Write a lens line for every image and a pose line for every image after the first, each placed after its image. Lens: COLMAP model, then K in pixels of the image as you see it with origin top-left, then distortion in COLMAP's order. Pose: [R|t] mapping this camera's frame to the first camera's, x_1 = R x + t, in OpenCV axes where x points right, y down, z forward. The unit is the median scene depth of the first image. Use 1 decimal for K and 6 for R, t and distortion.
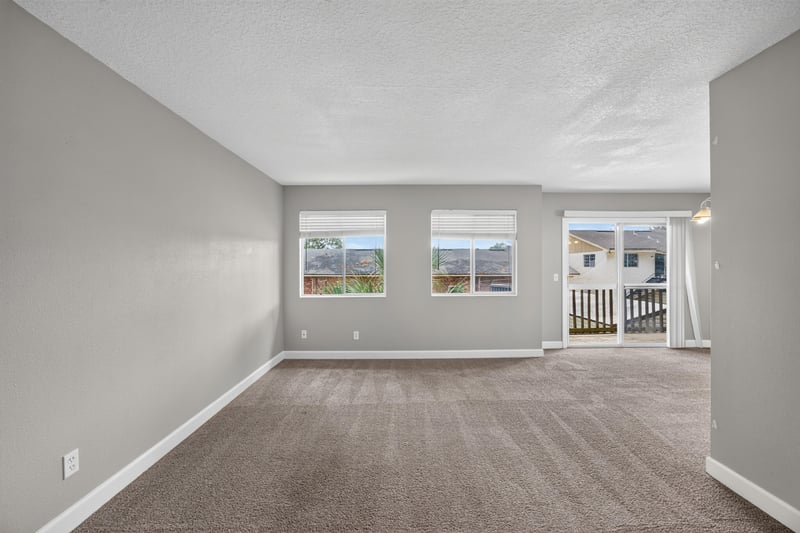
lens RADIAL K [[327.6, 0, 397.5], [0, 327.6, 266.2], [0, 0, 1]] dist [0.000091, 0.000079]
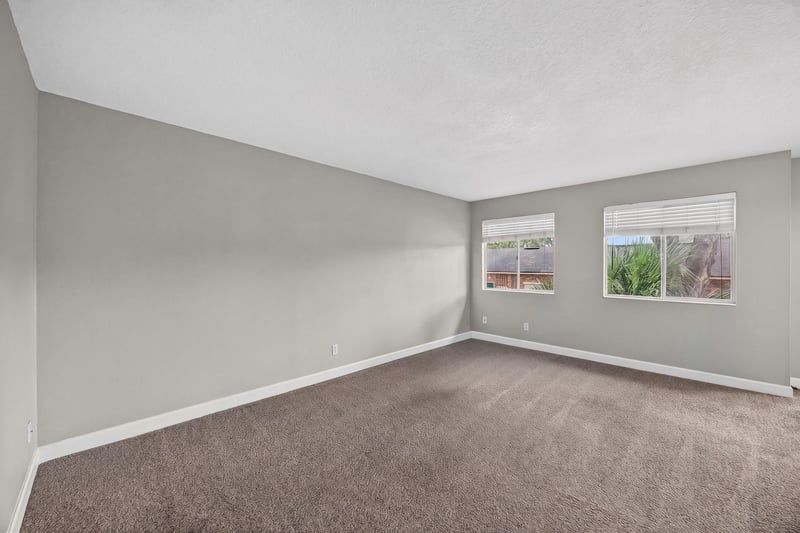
lens RADIAL K [[381.5, 0, 400.9], [0, 381.5, 267.0], [0, 0, 1]] dist [-0.000857, -0.000109]
pose [[0.643233, 0.013109, -0.765558, 0.616817], [0.000825, 0.999841, 0.017814, -0.018554], [0.765670, -0.012090, 0.643120, -0.174807]]
